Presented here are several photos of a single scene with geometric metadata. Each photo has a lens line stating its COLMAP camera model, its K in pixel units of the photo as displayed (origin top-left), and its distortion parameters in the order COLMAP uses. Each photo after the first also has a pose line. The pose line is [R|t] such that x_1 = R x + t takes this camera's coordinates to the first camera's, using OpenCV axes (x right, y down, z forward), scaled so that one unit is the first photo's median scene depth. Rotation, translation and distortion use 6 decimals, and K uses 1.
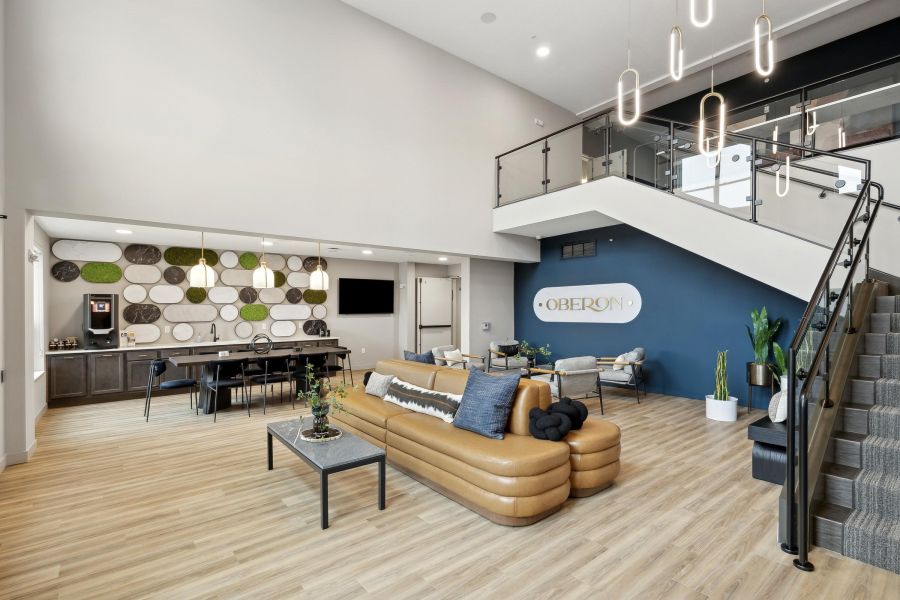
lens RADIAL K [[421.8, 0, 450.0], [0, 421.8, 300.0], [0, 0, 1]] dist [-0.000409, -0.000238]
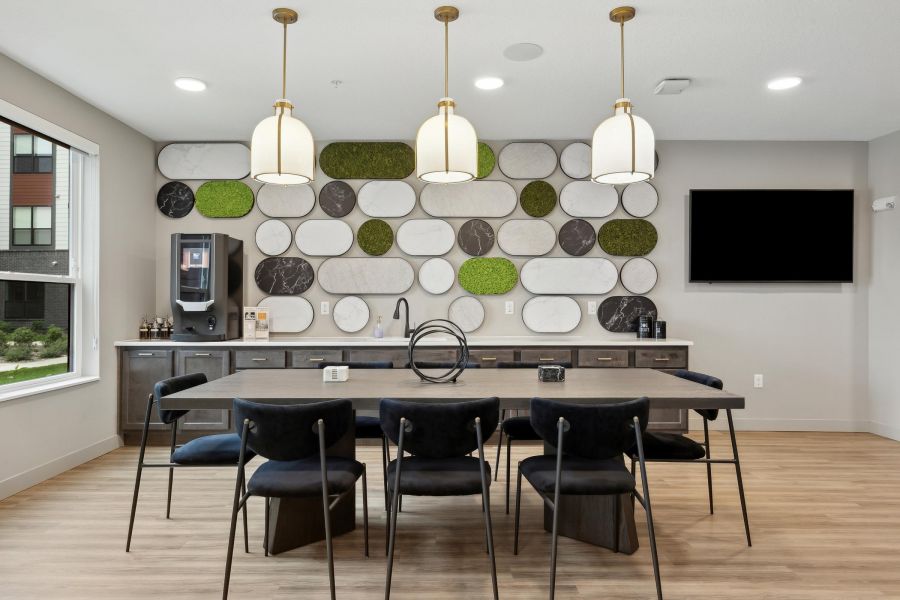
lens RADIAL K [[542.3, 0, 450.0], [0, 542.3, 300.0], [0, 0, 1]] dist [0.002402, 0.000378]
pose [[0.783264, 0.004276, -0.621675, -0.157104], [0.006696, 0.999860, 0.015314, 0.051046], [0.621654, -0.016157, 0.783126, 0.588145]]
